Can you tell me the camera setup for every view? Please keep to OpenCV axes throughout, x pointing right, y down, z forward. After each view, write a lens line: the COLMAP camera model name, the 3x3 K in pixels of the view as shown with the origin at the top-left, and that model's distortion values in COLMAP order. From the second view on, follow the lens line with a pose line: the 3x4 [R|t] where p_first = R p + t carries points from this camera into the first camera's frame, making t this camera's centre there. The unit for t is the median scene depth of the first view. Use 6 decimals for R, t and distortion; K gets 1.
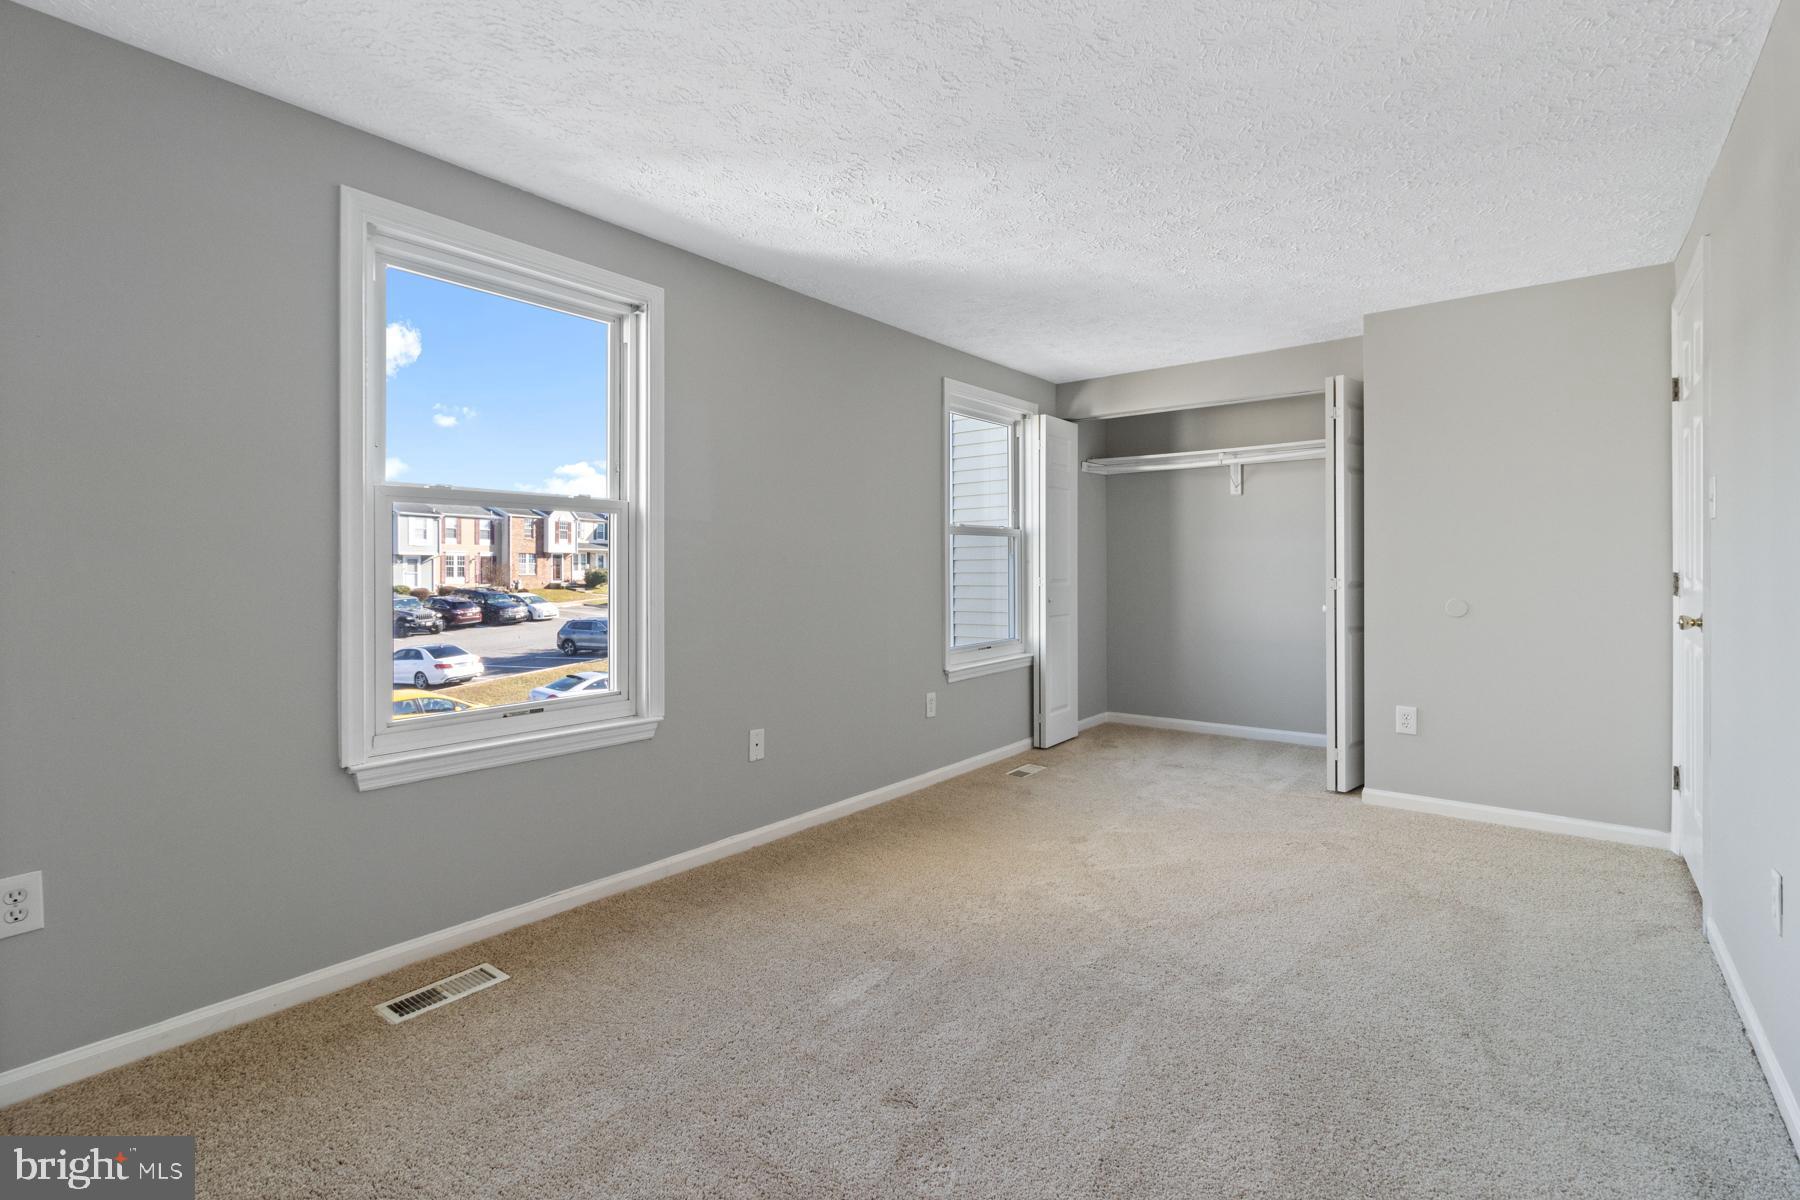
lens RADIAL K [[834.4, 0, 896.0], [0, 834.4, 583.2], [0, 0, 1]] dist [0.002161, 0.000723]
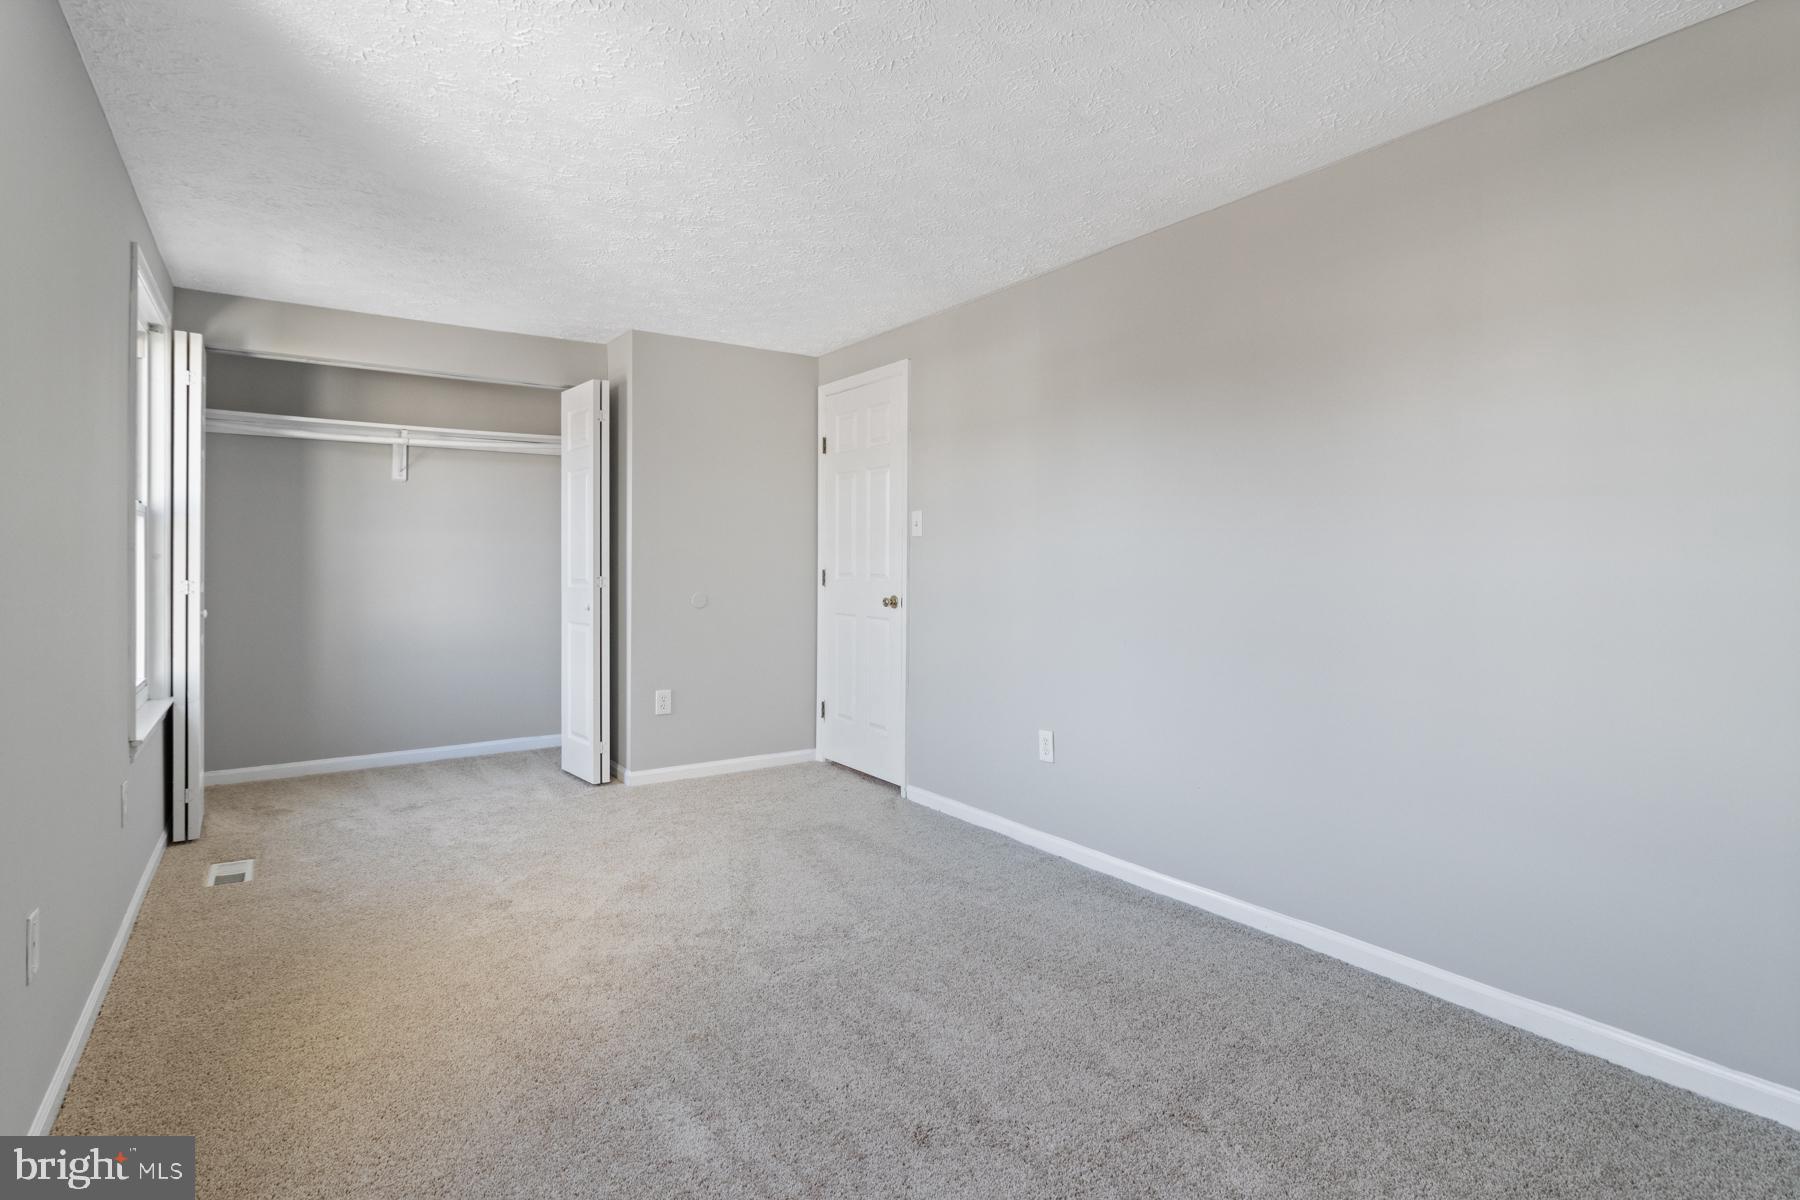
lens RADIAL K [[898.4, 0, 901.8], [0, 898.4, 582.8], [0, 0, 1]] dist [0.002817, -0.001463]
pose [[0.285878, -0.015892, 0.958134, -0.453988], [0.016324, 0.999798, 0.011712, -0.005454], [-0.958127, 0.012293, 0.286079, 0.347398]]
